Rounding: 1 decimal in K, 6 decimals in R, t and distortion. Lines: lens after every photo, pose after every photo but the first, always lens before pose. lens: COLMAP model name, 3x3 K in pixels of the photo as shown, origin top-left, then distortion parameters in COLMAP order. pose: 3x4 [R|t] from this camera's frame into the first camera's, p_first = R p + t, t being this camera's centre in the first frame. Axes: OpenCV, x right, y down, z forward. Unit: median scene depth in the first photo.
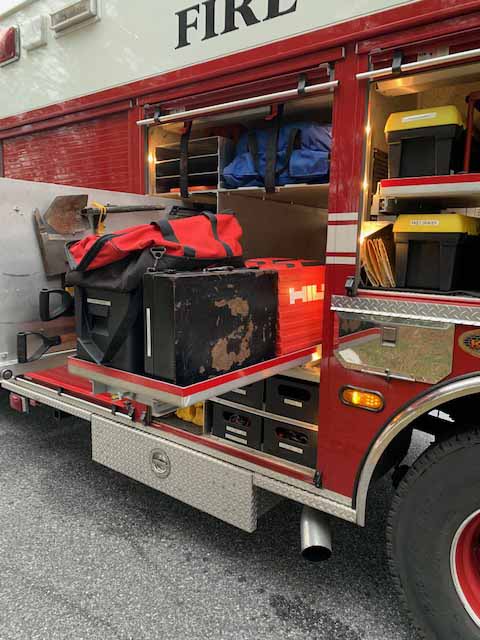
lens RADIAL K [[488.2, 0, 240.0], [0, 488.2, 320.0], [0, 0, 1]] dist [0.008113, -0.003564]
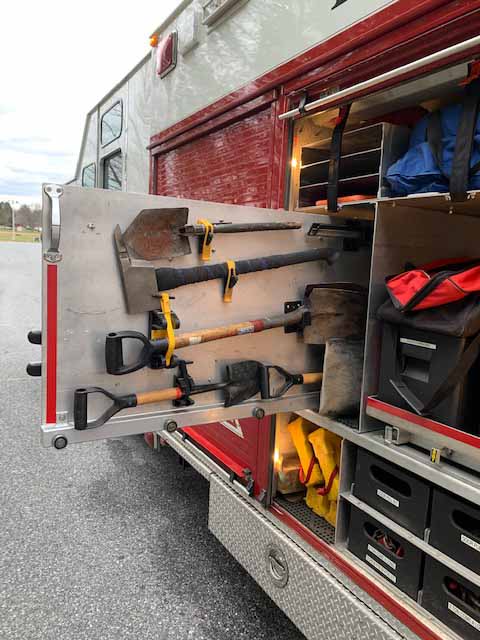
lens RADIAL K [[486.3, 0, 243.4], [0, 486.3, 316.9], [0, 0, 1]] dist [0.008683, -0.000626]
pose [[0.929092, 0.064452, -0.364191, 0.039919], [-0.082006, 0.996088, -0.032926, -0.063473], [0.360644, 0.060457, 0.930742, 0.303363]]
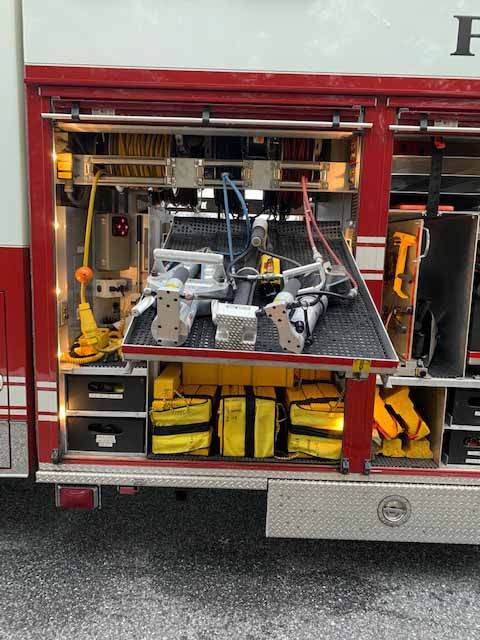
lens RADIAL K [[501.6, 0, 238.7], [0, 501.6, 313.1], [0, 0, 1]] dist [0.000320, -0.000723]
pose [[0.792512, -0.089964, 0.603184, -1.033438], [0.074618, 0.995933, 0.050502, -0.153962], [-0.605274, 0.004985, 0.796002, 0.497031]]
